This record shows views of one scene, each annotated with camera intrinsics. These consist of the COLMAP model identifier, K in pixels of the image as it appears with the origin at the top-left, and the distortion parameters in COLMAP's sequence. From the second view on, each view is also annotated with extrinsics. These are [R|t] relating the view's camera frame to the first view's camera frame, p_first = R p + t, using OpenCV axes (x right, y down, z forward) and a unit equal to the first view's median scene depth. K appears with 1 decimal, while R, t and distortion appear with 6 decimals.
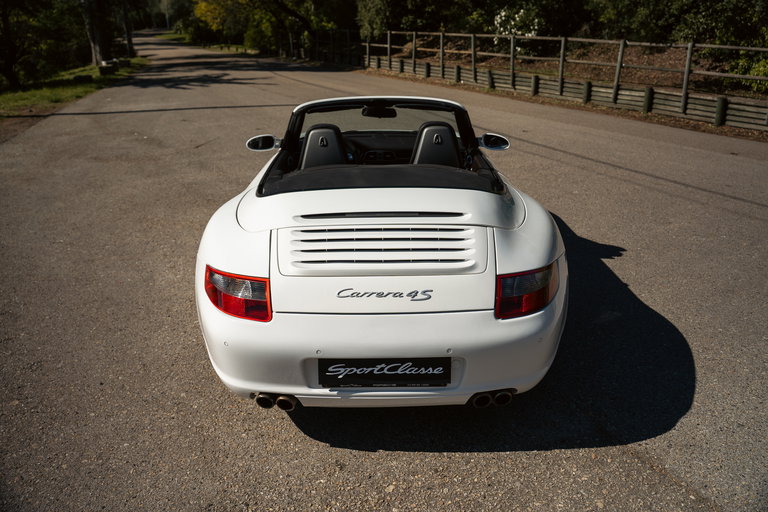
lens RADIAL K [[608.8, 0, 389.7], [0, 608.8, 250.6], [0, 0, 1]] dist [-0.085504, 0.049576]
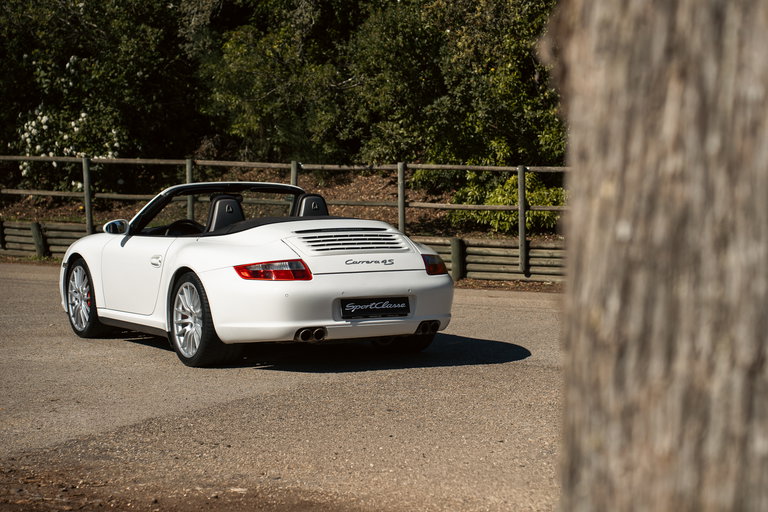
lens RADIAL K [[1652.4, 0, 385.7], [0, 1652.4, 258.7], [0, 0, 1]] dist [0.586307, 0.000000]
pose [[0.881753, -0.020884, 0.471250, -1.857652], [0.158853, 0.953814, -0.254959, 1.079096], [-0.444160, 0.299670, 0.844346, -2.545468]]
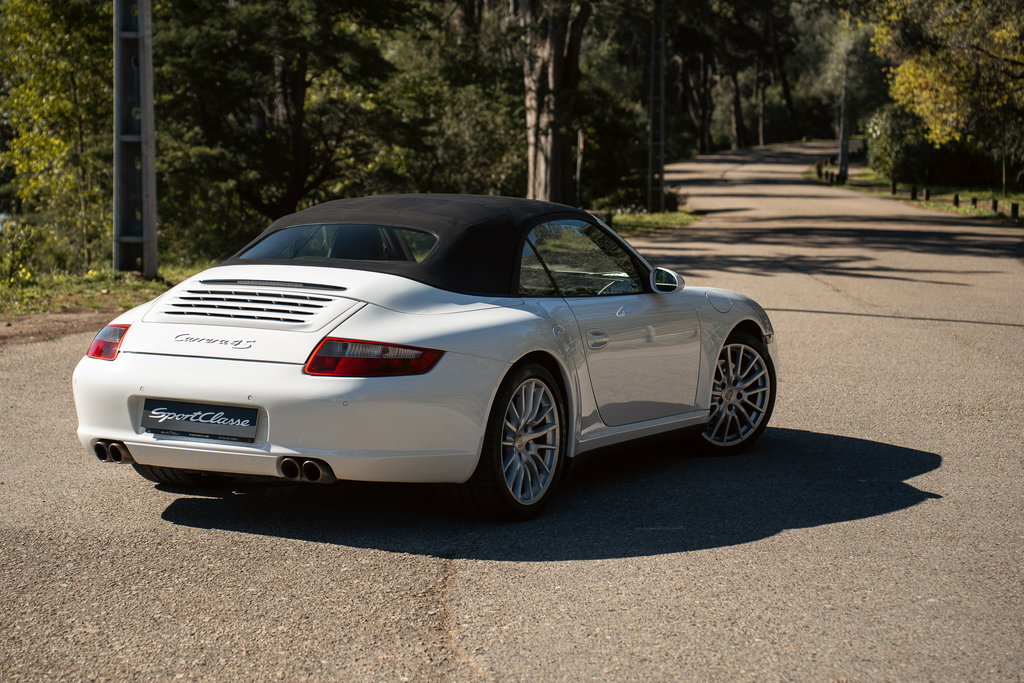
lens RADIAL K [[2189.3, 0, 509.0], [0, 2189.3, 337.5], [0, 0, 1]] dist [0.487488, 0.000000]
pose [[0.871050, 0.064769, -0.486905, 1.845364], [-0.192841, 0.956773, -0.217711, 0.645710], [0.451757, 0.283532, 0.845887, -1.562726]]
